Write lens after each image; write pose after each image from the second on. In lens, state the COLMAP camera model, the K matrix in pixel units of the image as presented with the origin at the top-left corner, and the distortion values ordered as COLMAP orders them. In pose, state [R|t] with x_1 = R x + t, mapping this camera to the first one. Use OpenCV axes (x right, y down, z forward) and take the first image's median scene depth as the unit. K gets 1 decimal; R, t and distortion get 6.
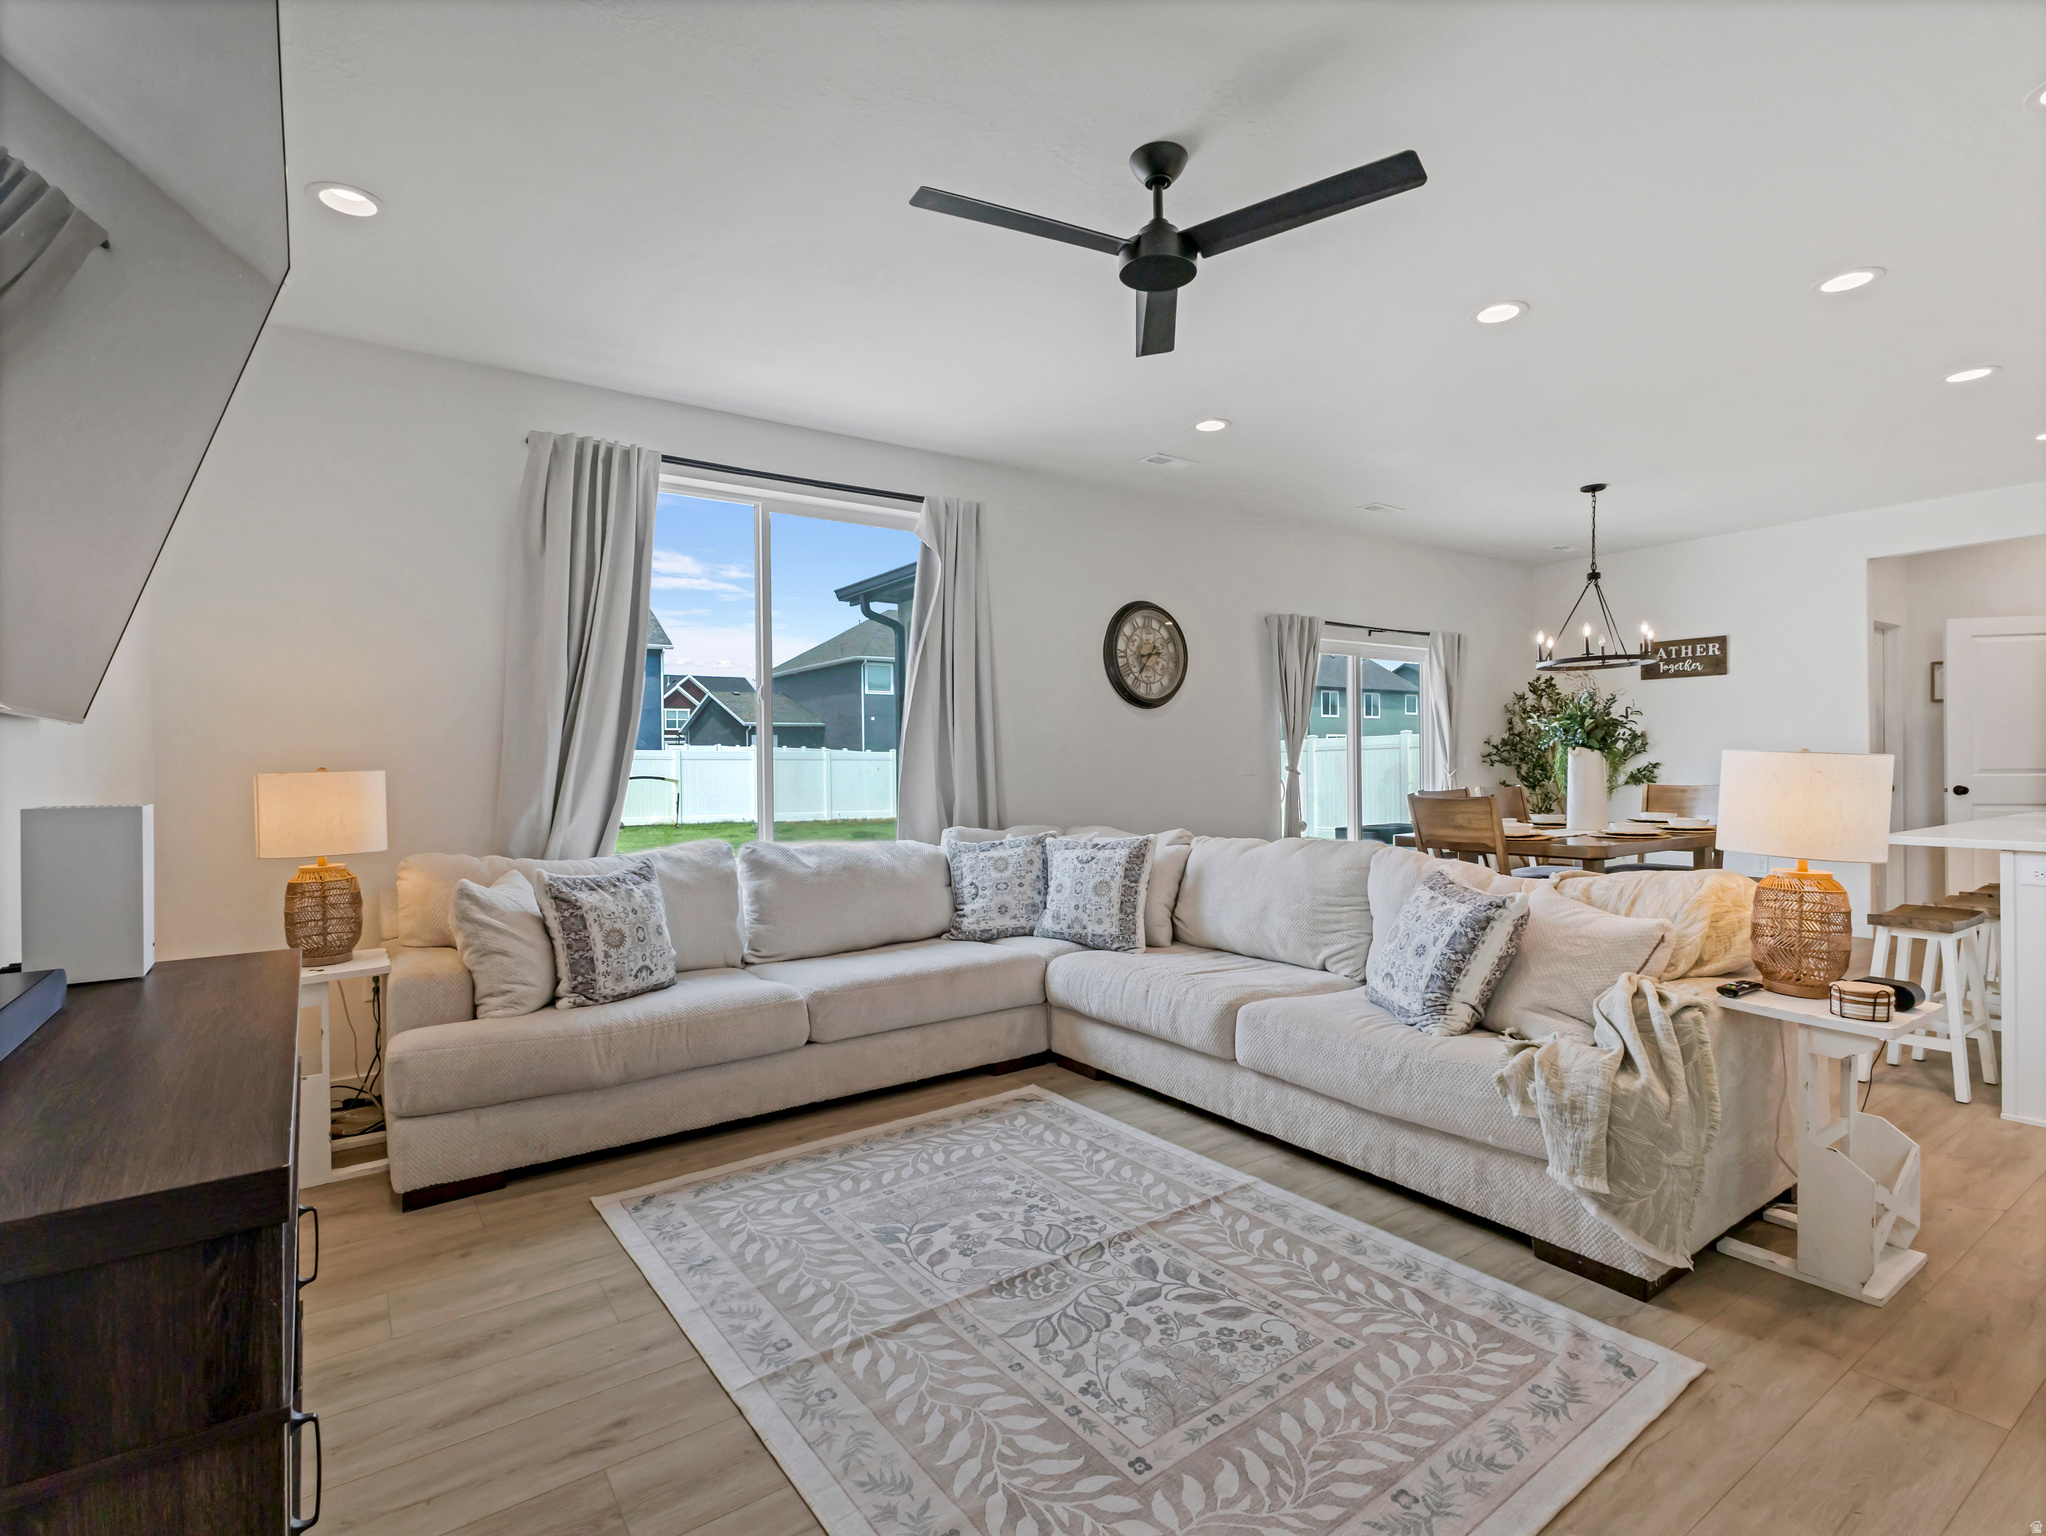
lens RADIAL K [[1008.3, 0, 1027.3], [0, 1008.3, 757.5], [0, 0, 1]] dist [0.019917, -0.006651]
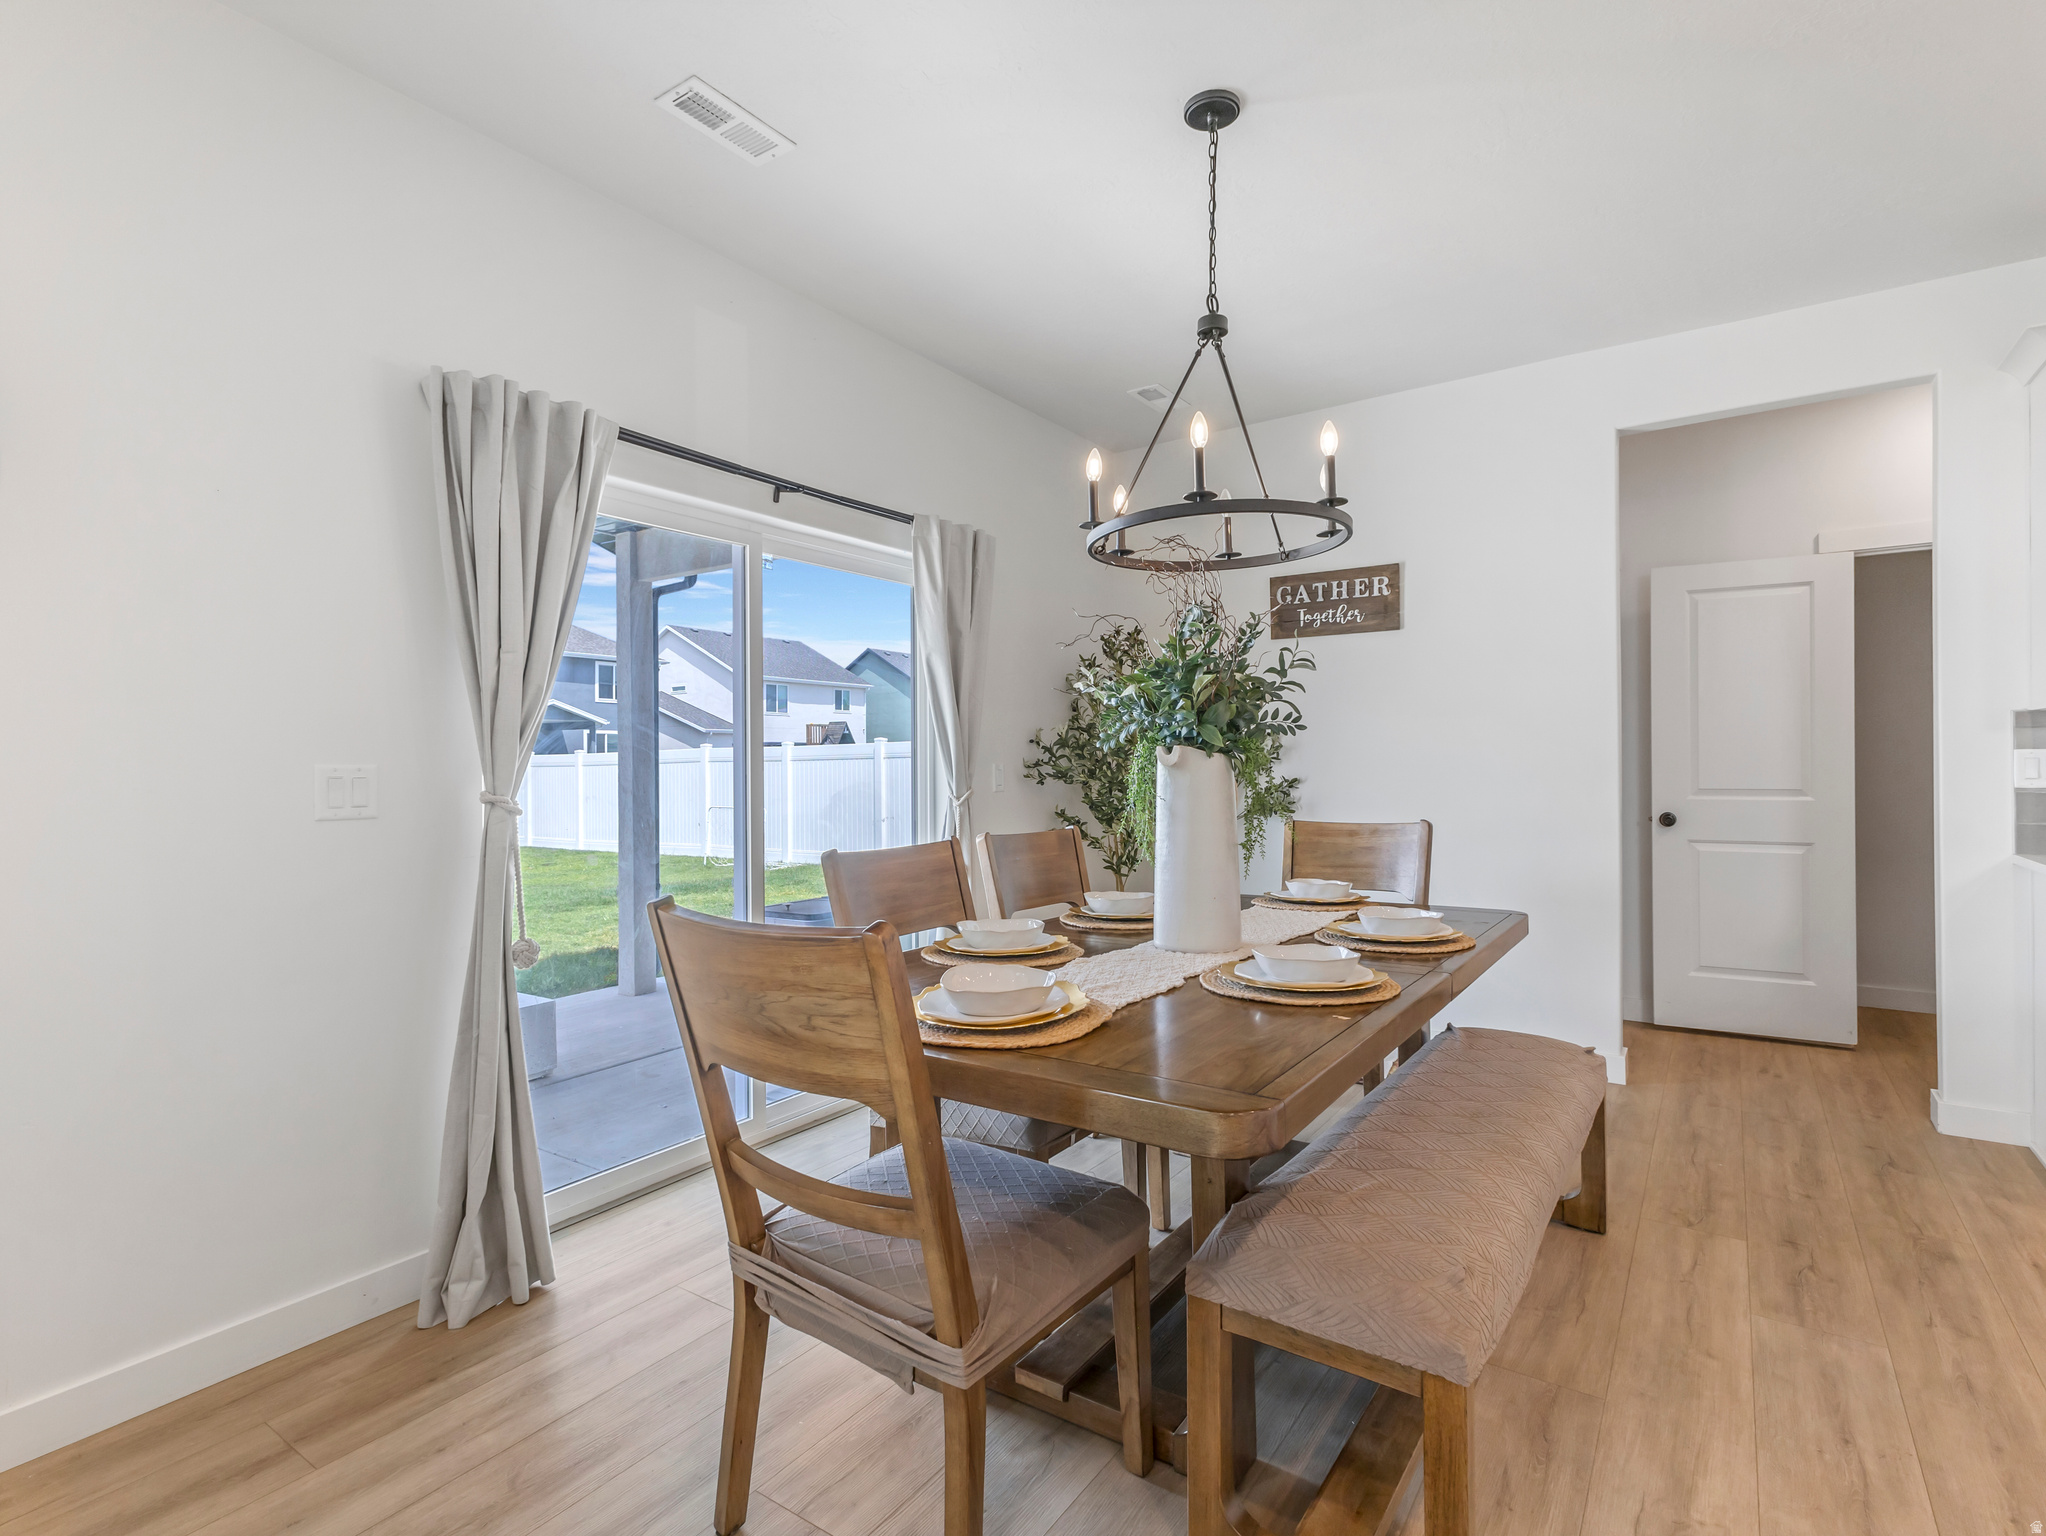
lens RADIAL K [[1008.3, 0, 1027.3], [0, 1008.3, 757.5], [0, 0, 1]] dist [0.019917, -0.006651]
pose [[0.939451, 0.006005, 0.342631, 0.283485], [-0.003624, 0.999965, -0.007587, -0.001902], [-0.342664, 0.005886, 0.939439, 0.521834]]
